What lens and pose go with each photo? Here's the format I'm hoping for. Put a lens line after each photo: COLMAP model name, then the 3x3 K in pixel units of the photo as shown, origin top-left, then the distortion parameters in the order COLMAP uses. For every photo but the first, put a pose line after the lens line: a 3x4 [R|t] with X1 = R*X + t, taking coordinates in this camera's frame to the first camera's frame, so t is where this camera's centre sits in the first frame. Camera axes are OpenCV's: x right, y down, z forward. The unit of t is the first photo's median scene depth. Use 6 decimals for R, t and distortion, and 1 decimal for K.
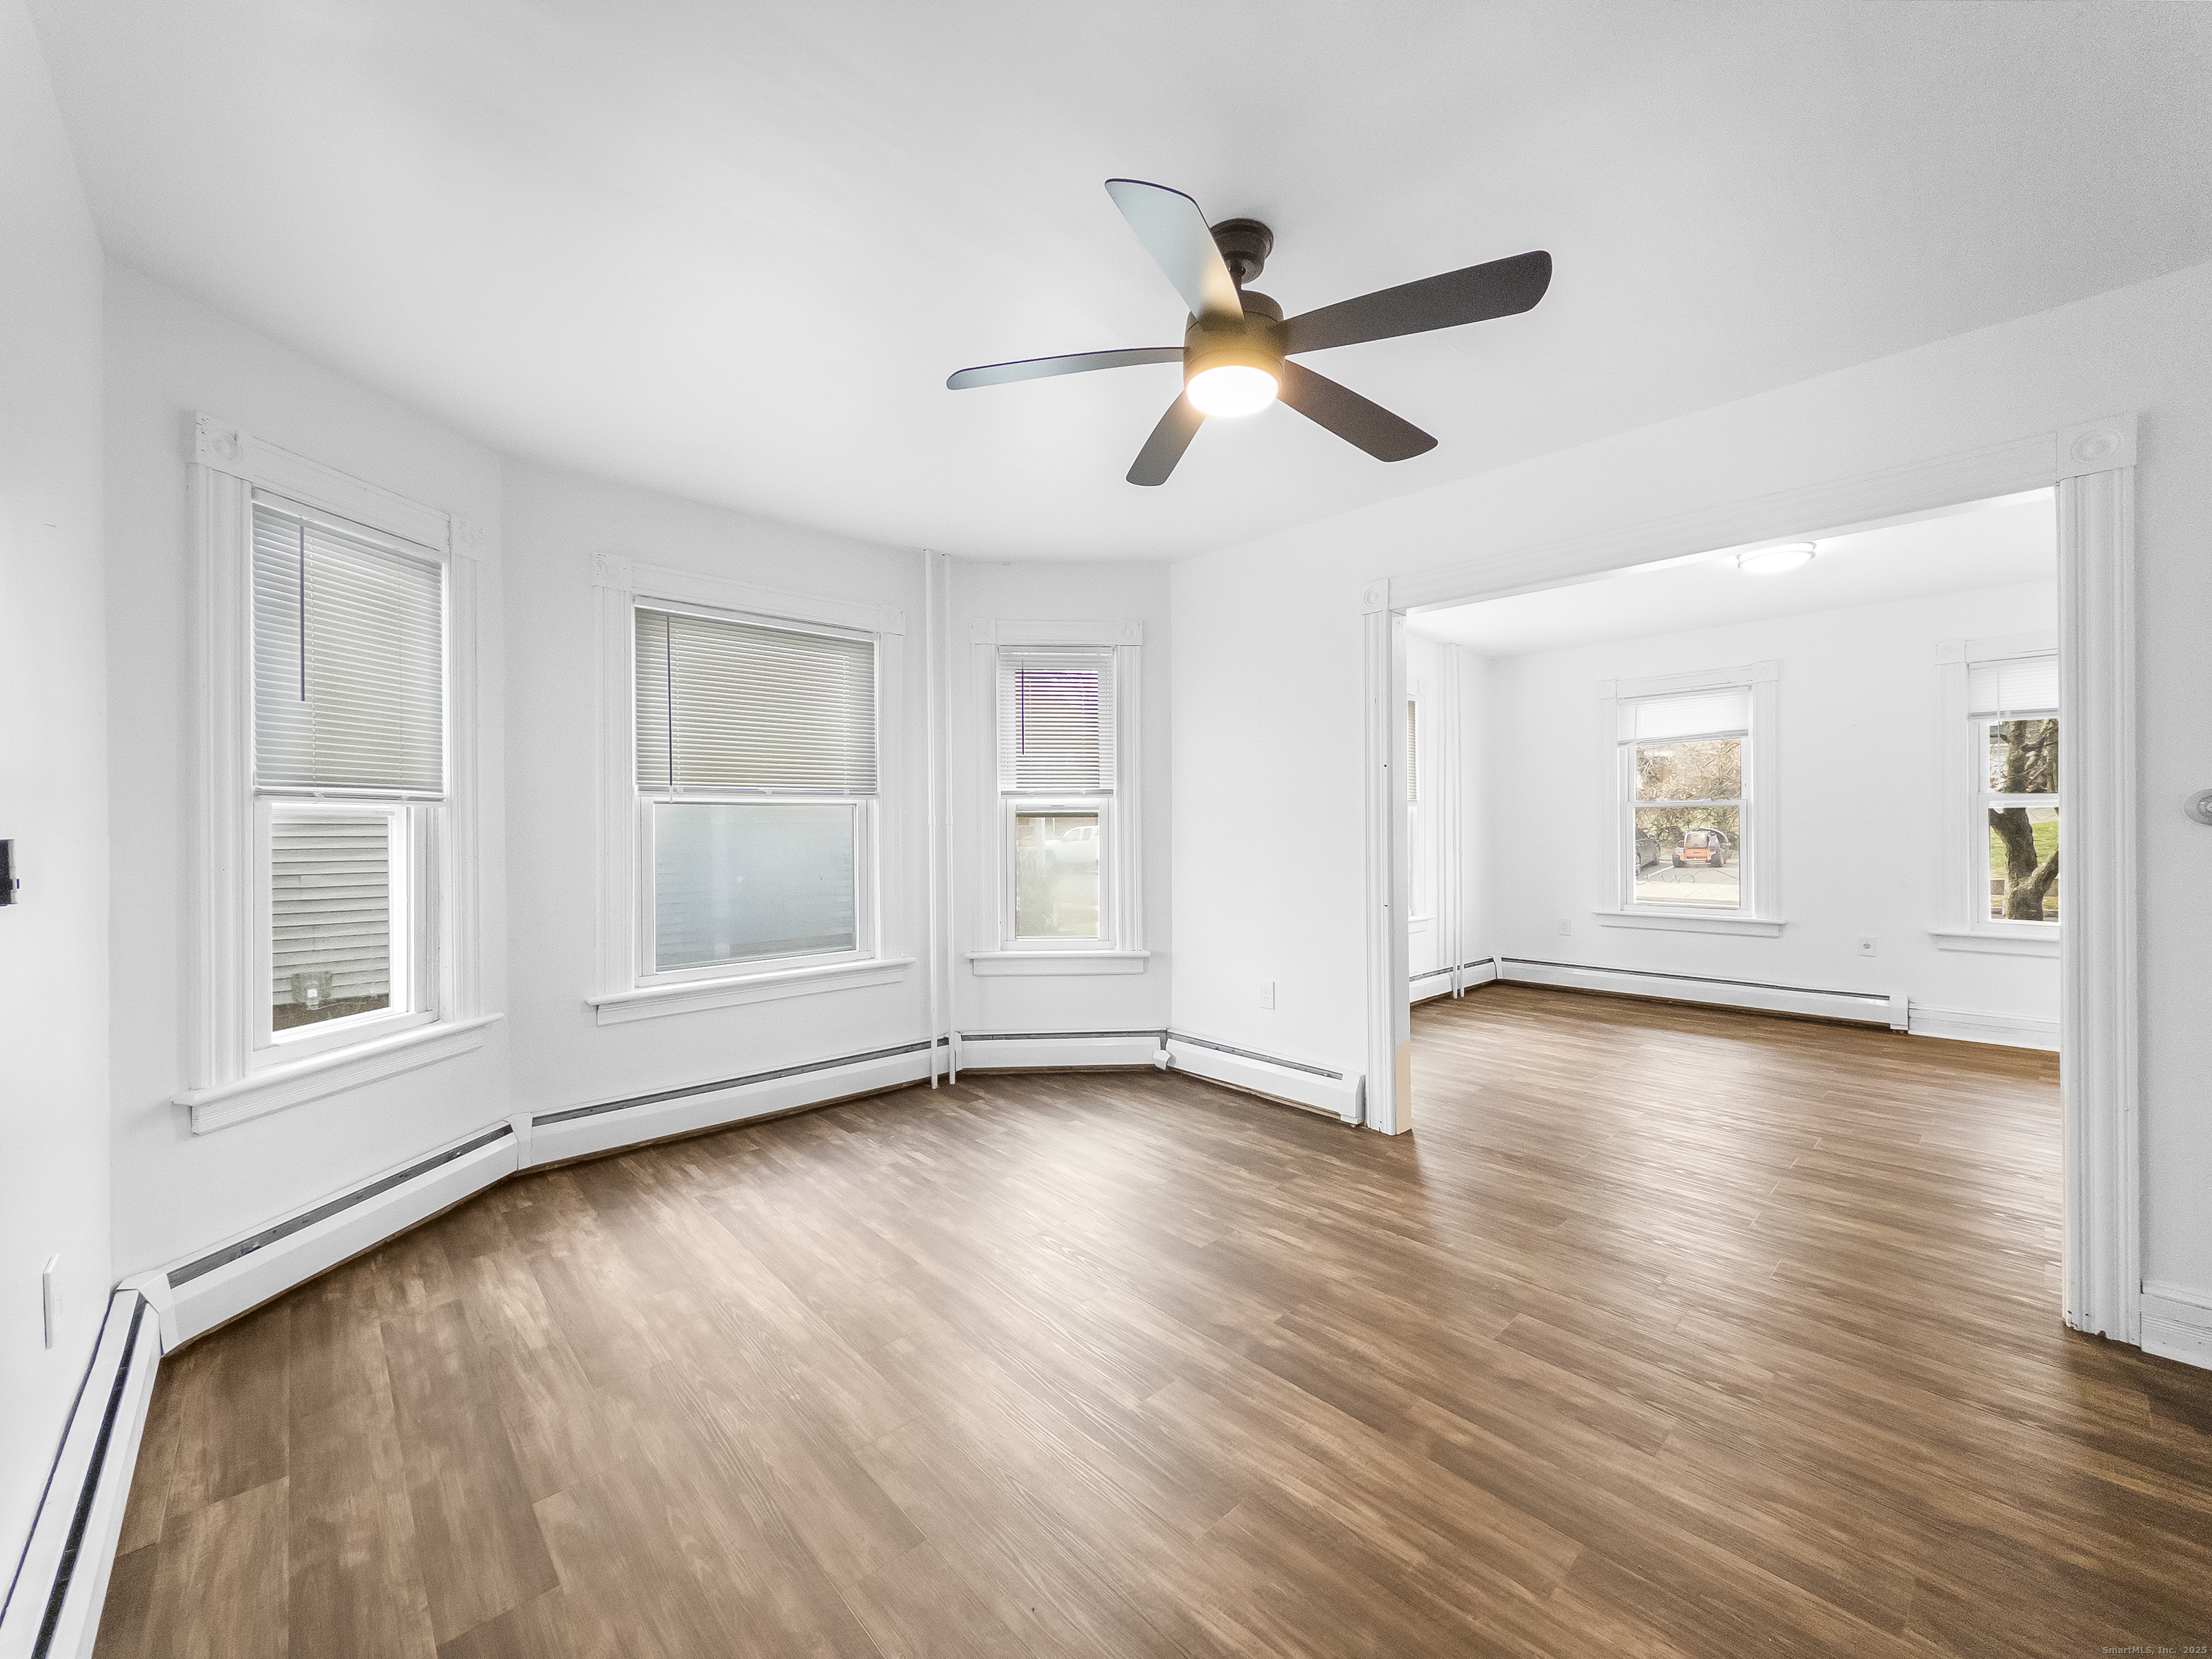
lens RADIAL K [[892.2, 0, 1114.4], [0, 892.2, 837.1], [0, 0, 1]] dist [0.001689, -0.000421]
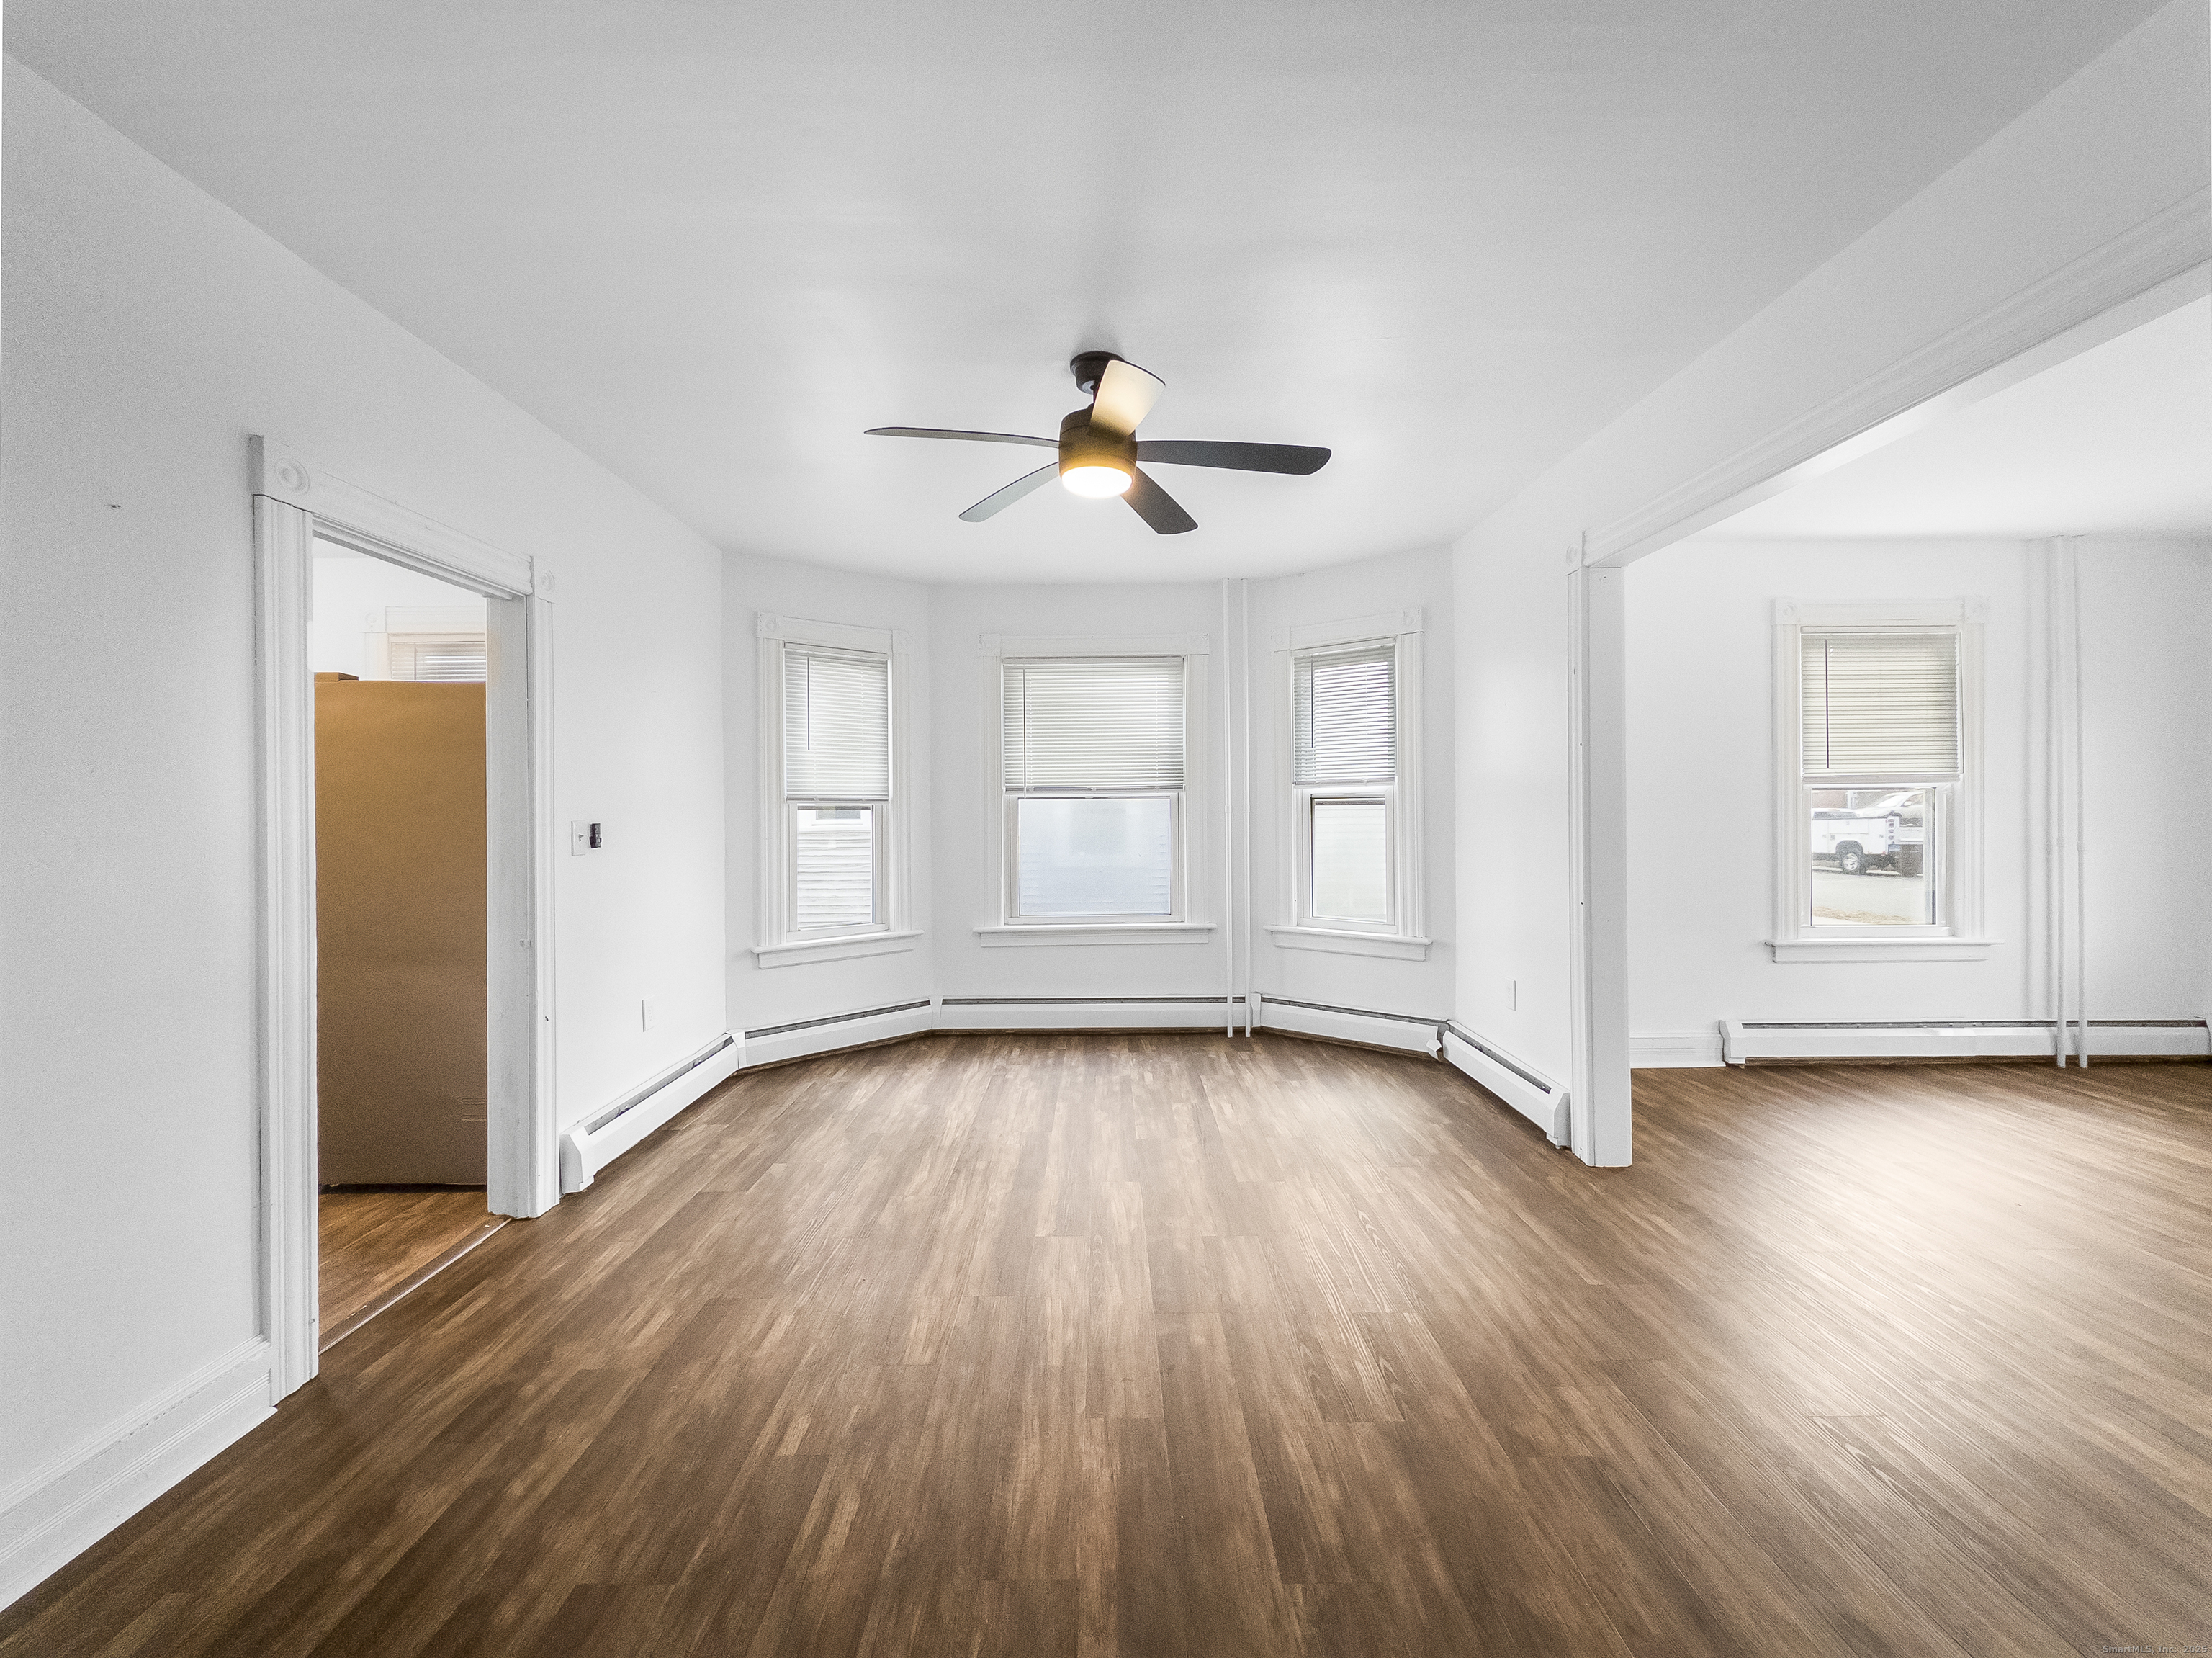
lens RADIAL K [[892.3, 0, 1089.4], [0, 892.3, 826.3], [0, 0, 1]] dist [0.001689, -0.000421]
pose [[0.725196, 0.006904, -0.688507, 0.537895], [-0.003199, 0.999973, 0.006658, -0.003500], [0.688535, -0.002626, 0.725199, 0.026854]]
